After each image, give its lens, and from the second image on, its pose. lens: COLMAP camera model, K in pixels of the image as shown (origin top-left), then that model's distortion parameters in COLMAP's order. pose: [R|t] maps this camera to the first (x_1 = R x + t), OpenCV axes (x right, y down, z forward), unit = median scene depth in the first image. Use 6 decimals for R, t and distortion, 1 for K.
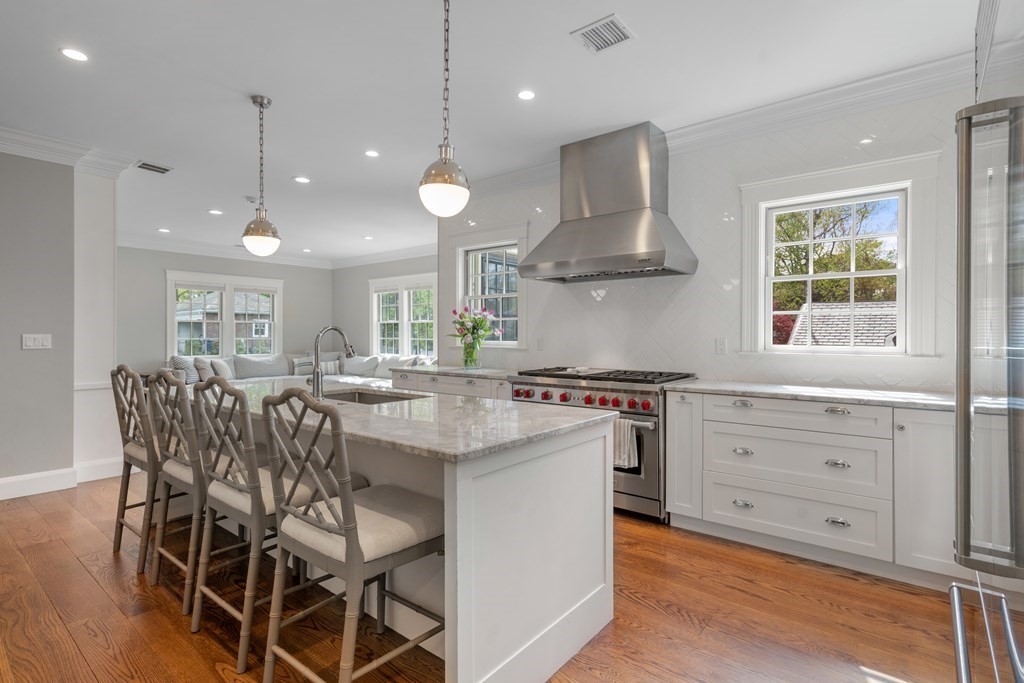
lens RADIAL K [[503.7, 0, 511.8], [0, 503.7, 335.5], [0, 0, 1]] dist [0.022094, 0.000246]
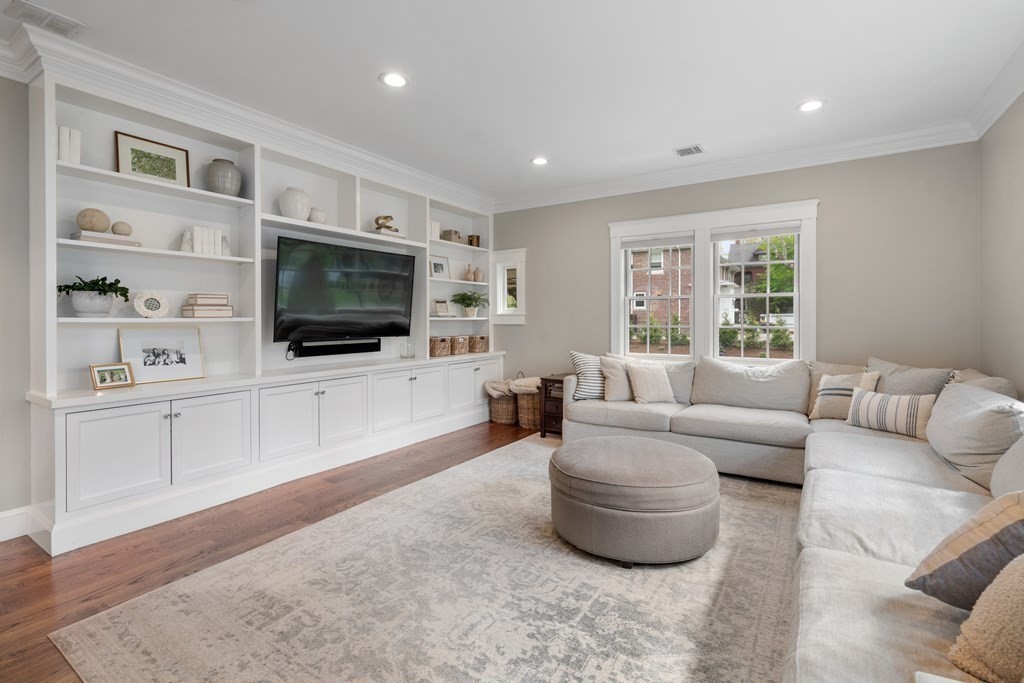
lens RADIAL K [[466.7, 0, 521.2], [0, 466.7, 319.3], [0, 0, 1]] dist [-0.005458, 0.002263]
pose [[0.119851, -0.002826, -0.992788, -0.161197], [0.001109, 0.999996, -0.002713, -0.001612], [0.992791, -0.000776, 0.119853, 1.622313]]
